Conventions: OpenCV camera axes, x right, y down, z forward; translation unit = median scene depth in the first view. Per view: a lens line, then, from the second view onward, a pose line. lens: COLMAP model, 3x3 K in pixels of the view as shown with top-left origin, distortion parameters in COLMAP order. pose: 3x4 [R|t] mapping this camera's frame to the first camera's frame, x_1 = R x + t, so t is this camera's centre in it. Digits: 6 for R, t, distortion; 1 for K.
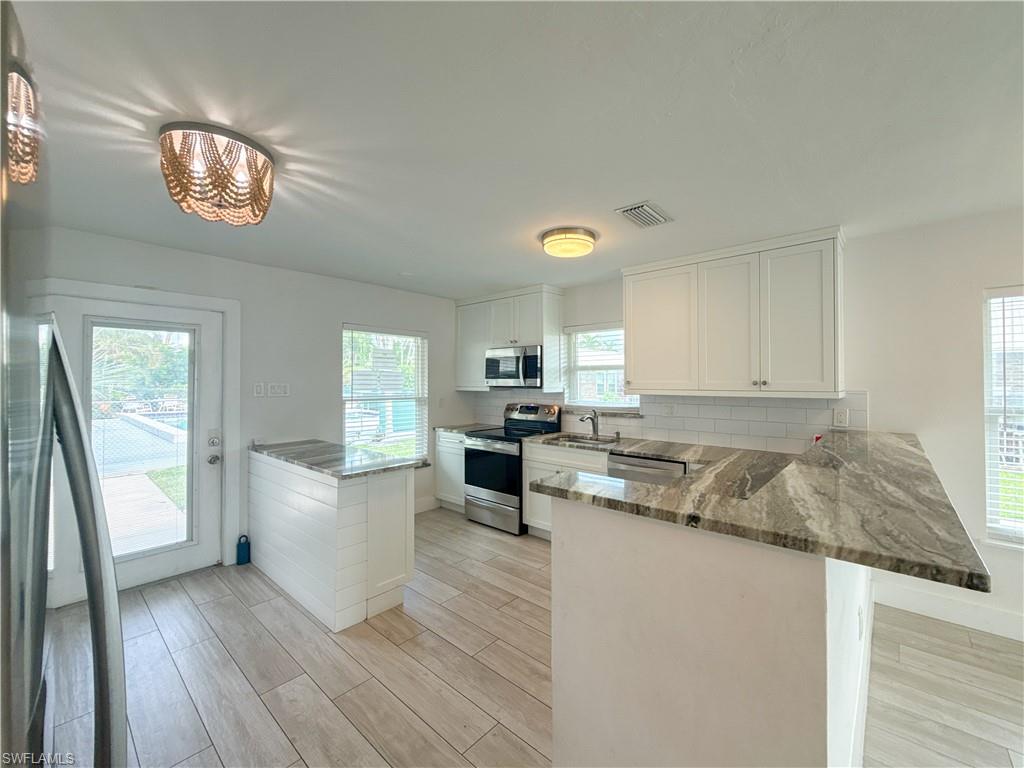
lens RADIAL K [[435.3, 0, 514.4], [0, 435.3, 374.1], [0, 0, 1]] dist [0.003303, 0.000198]
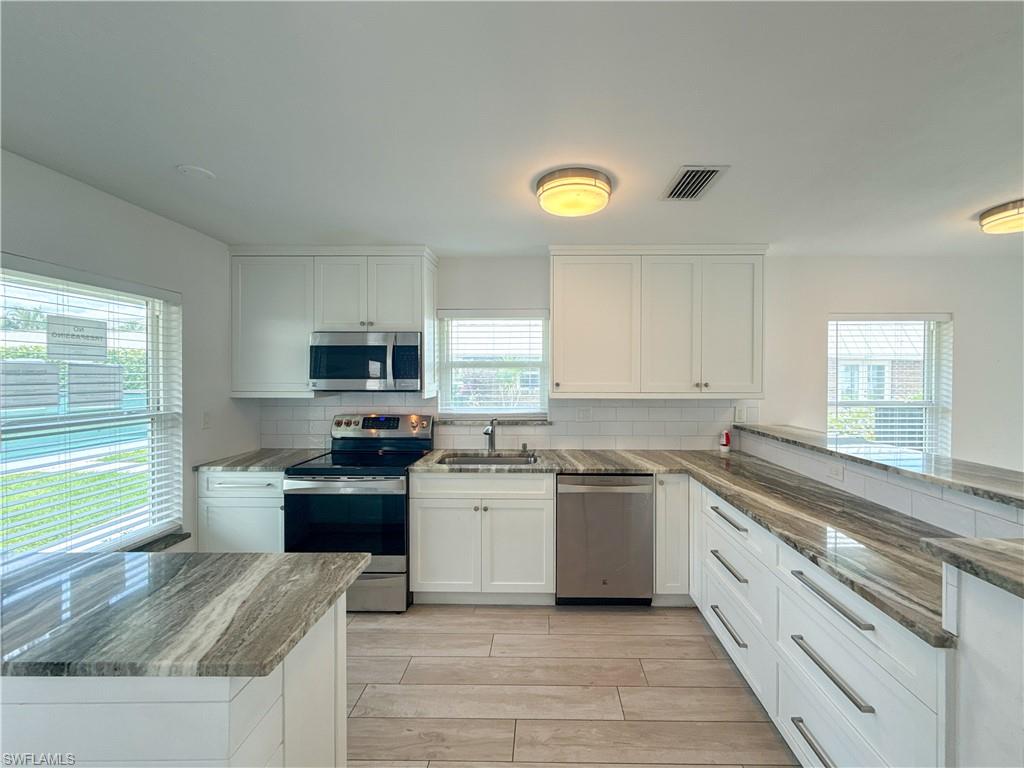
lens RADIAL K [[435.3, 0, 514.4], [0, 435.3, 374.1], [0, 0, 1]] dist [0.003303, 0.000198]
pose [[0.741823, -0.000984, 0.670595, -0.302963], [-0.012155, 0.999815, 0.014913, -0.010003], [-0.670485, -0.019214, 0.741674, 0.373199]]
